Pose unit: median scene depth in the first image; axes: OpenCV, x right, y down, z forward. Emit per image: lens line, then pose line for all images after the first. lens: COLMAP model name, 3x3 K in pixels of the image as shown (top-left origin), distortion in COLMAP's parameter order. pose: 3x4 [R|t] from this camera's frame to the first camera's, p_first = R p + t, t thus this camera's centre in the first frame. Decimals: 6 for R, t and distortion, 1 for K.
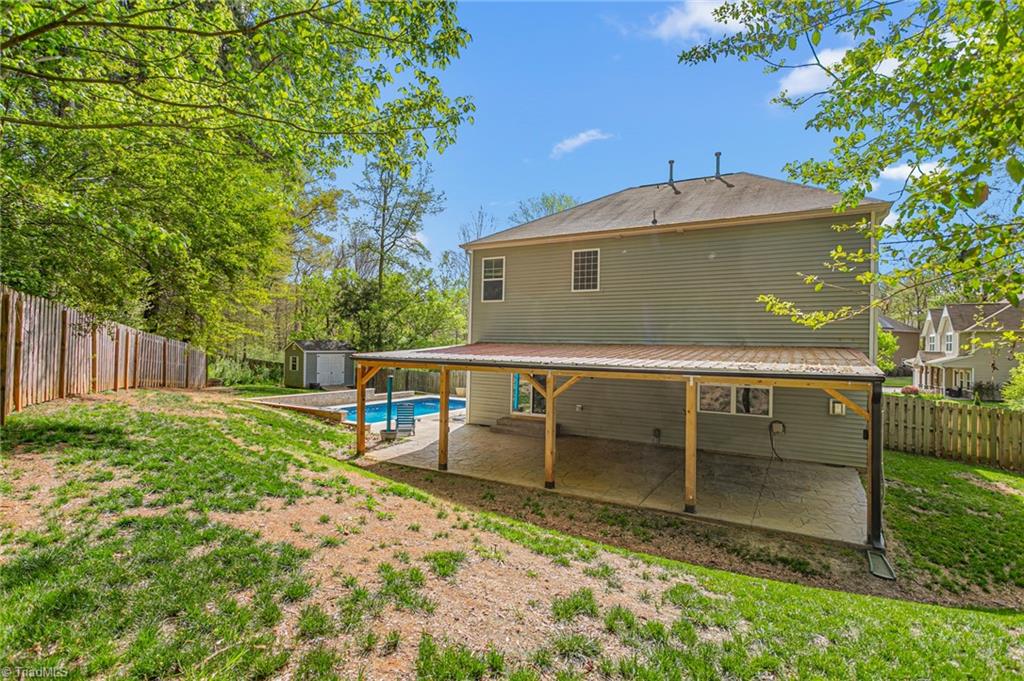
lens RADIAL K [[501.2, 0, 512.0], [0, 501.2, 340.5], [0, 0, 1]] dist [0.000816, 0.000129]
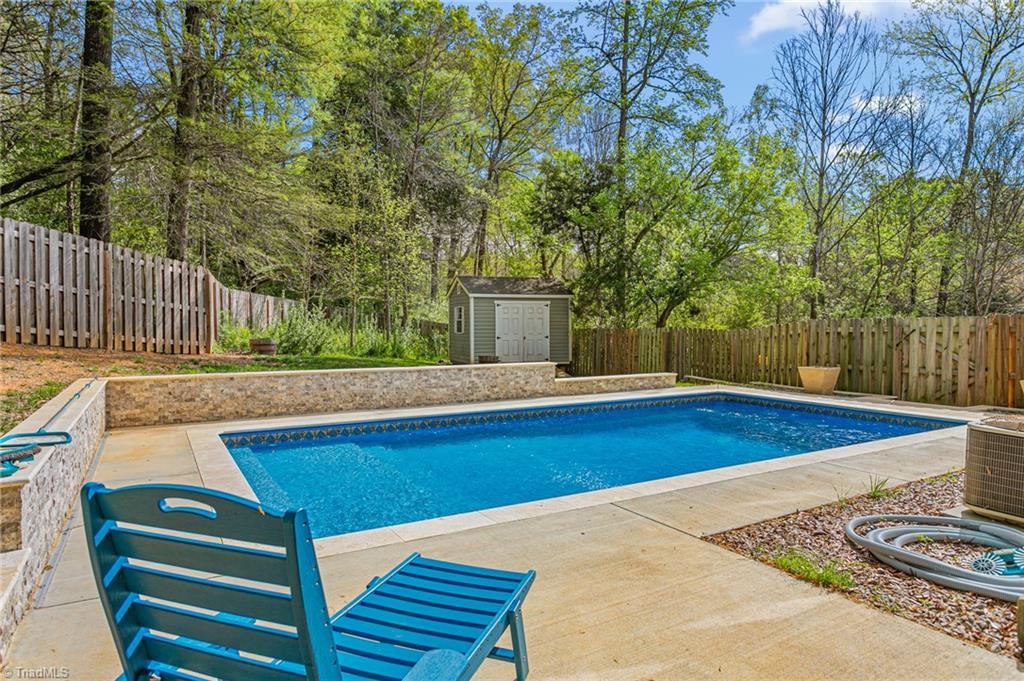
lens RADIAL K [[648.5, 0, 489.2], [0, 648.5, 340.0], [0, 0, 1]] dist [-0.006111, -0.000257]
pose [[0.870418, -0.006060, -0.492275, -0.062875], [0.025223, 0.999160, 0.032298, 0.044972], [0.491666, -0.040529, 0.869840, 0.403553]]
